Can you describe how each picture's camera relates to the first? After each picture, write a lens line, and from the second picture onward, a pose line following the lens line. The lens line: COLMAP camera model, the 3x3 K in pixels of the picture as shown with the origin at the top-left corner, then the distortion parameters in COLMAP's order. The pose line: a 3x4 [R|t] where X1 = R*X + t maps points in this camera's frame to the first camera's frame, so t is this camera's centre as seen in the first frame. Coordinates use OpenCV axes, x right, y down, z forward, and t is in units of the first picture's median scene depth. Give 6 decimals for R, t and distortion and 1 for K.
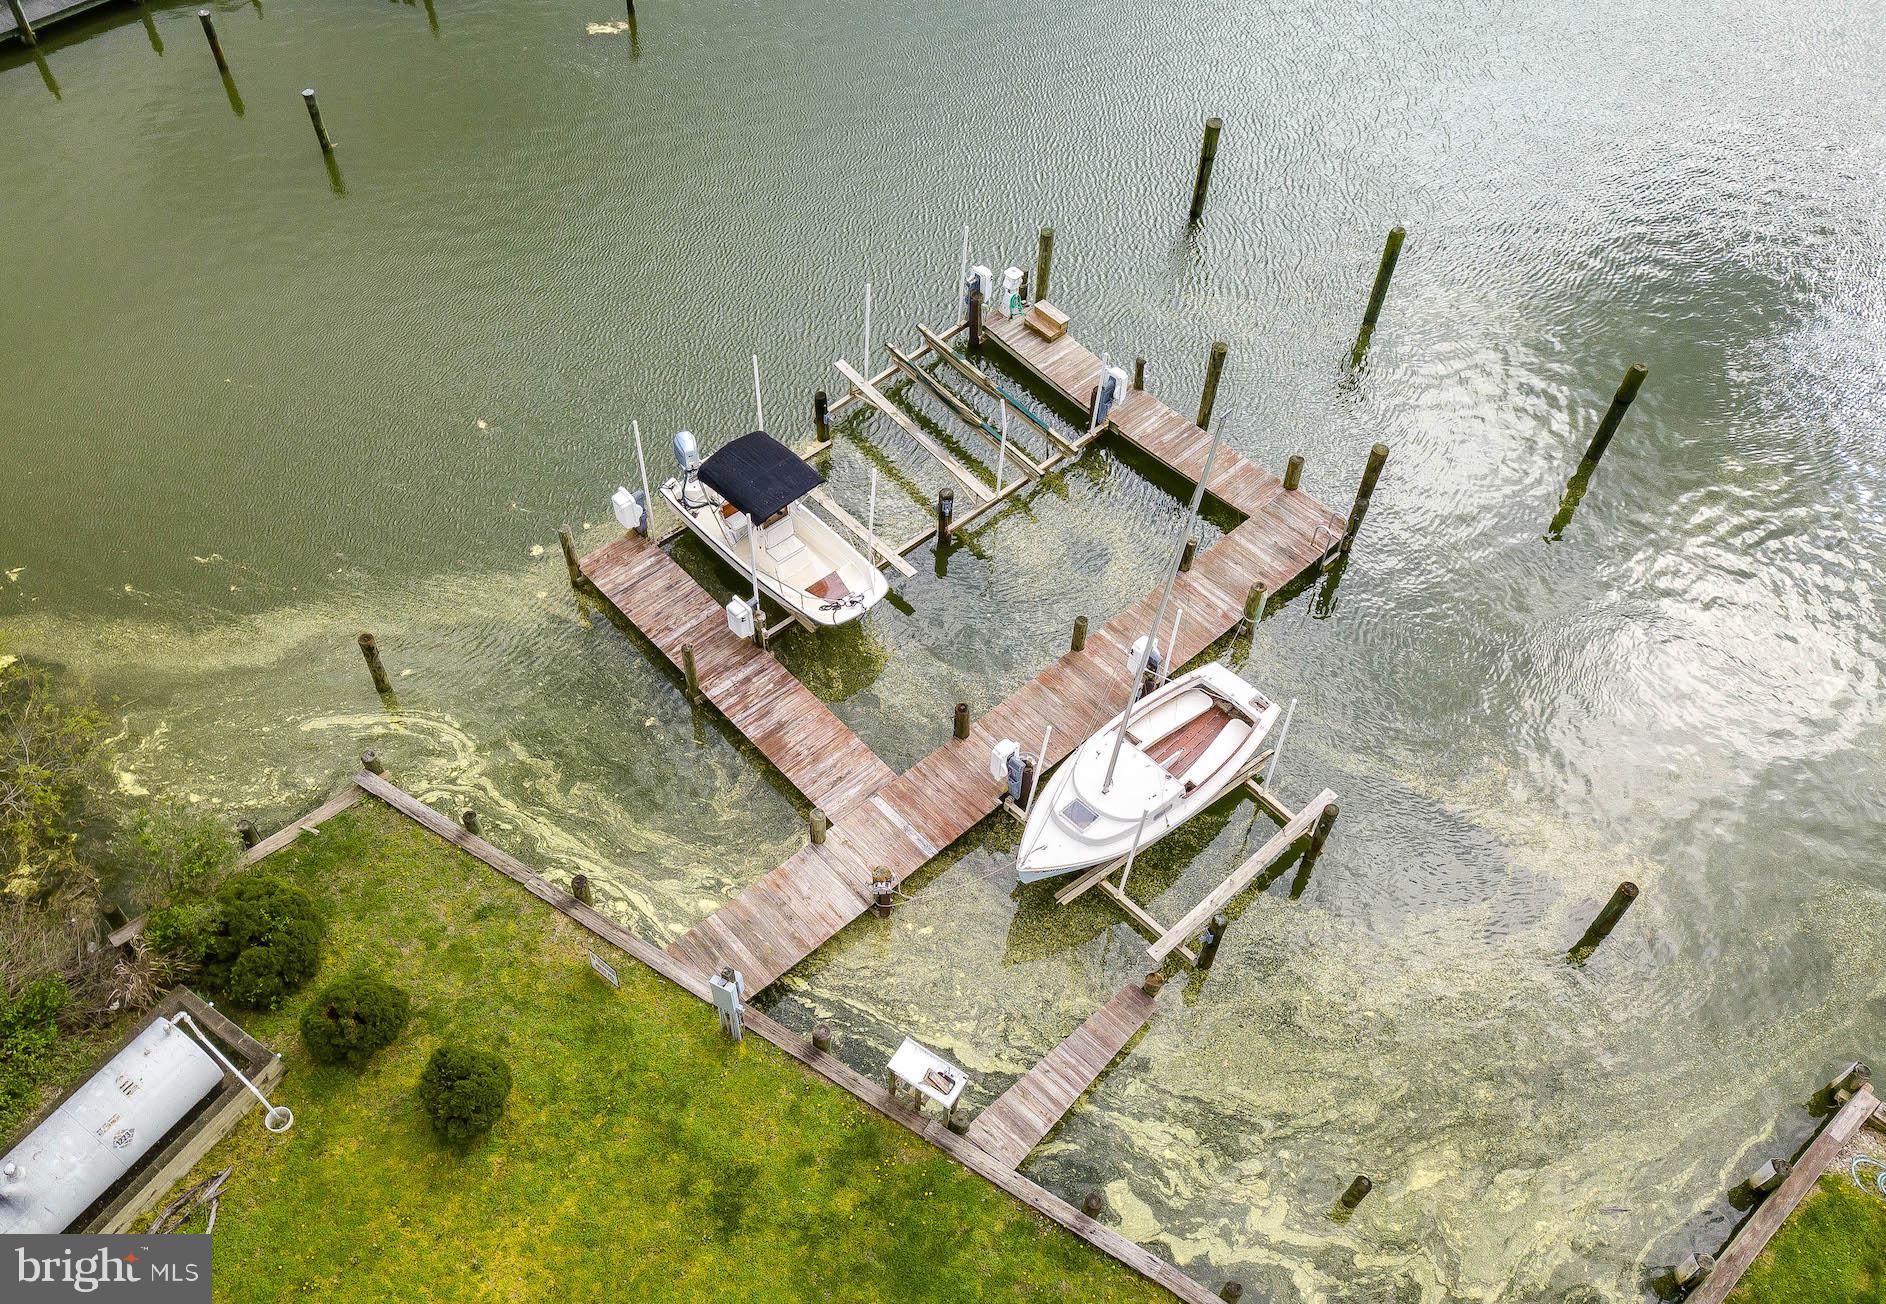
lens RADIAL K [[1511.6, 0, 893.5], [0, 1511.6, 650.8], [0, 0, 1]] dist [0.078472, -0.102961]
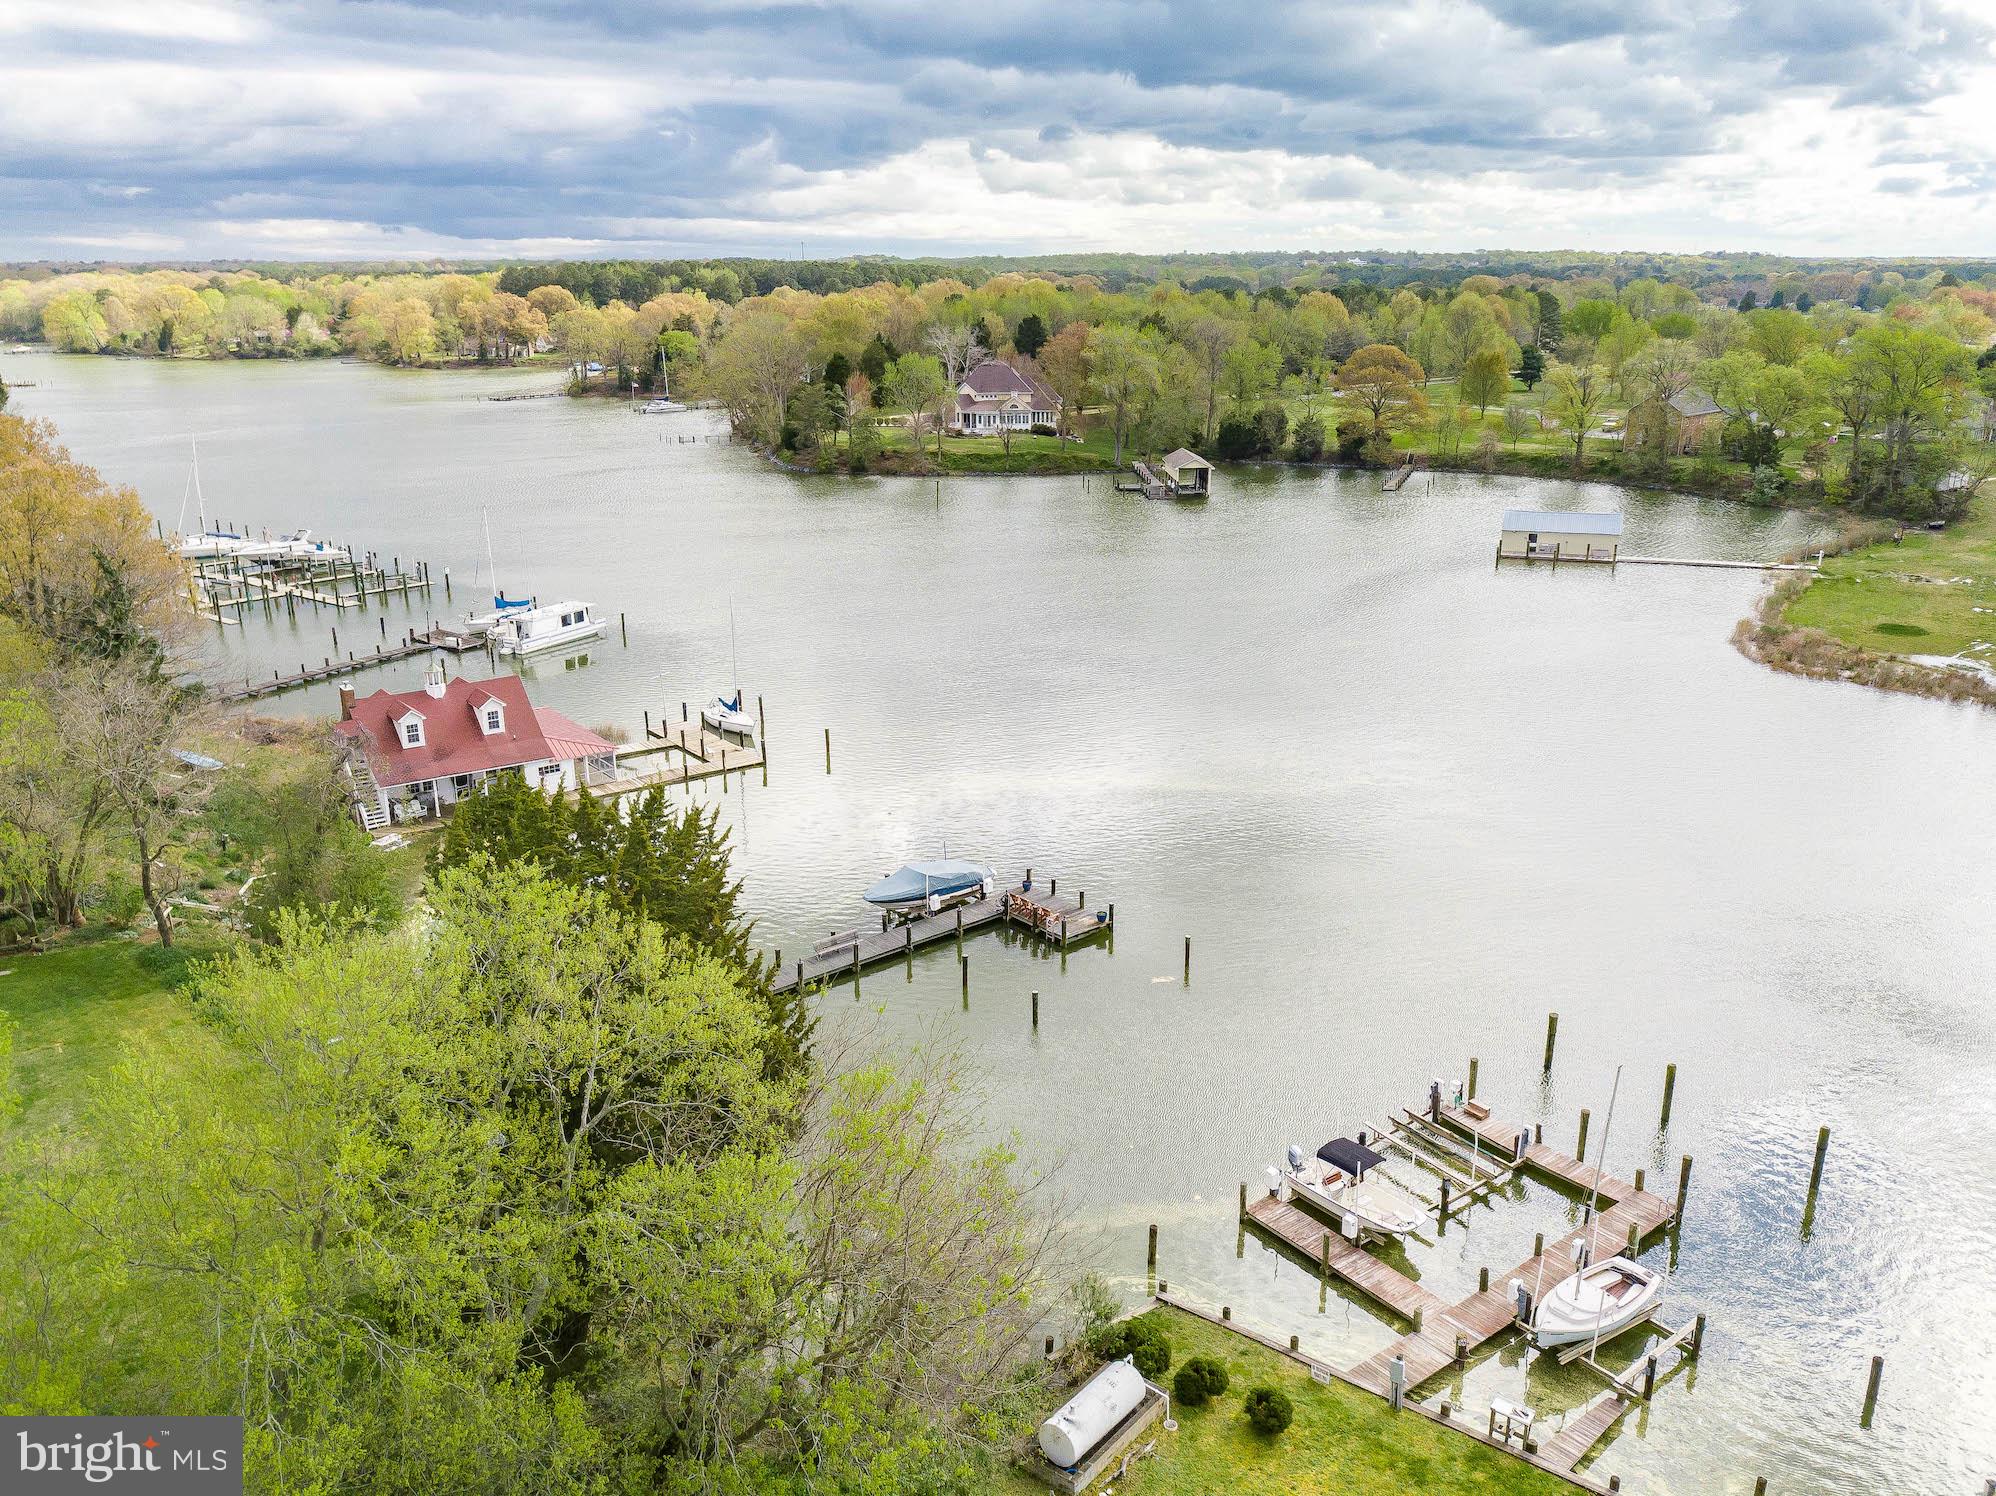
lens RADIAL K [[1522.0, 0, 999.2], [0, 1522.0, 801.3], [0, 0, 1]] dist [-0.003729, 0.005884]
pose [[0.997314, 0.015658, -0.071558, -0.409264], [-0.052248, 0.836753, -0.545082, 0.586207], [0.051342, 0.547357, 0.835323, -0.863559]]
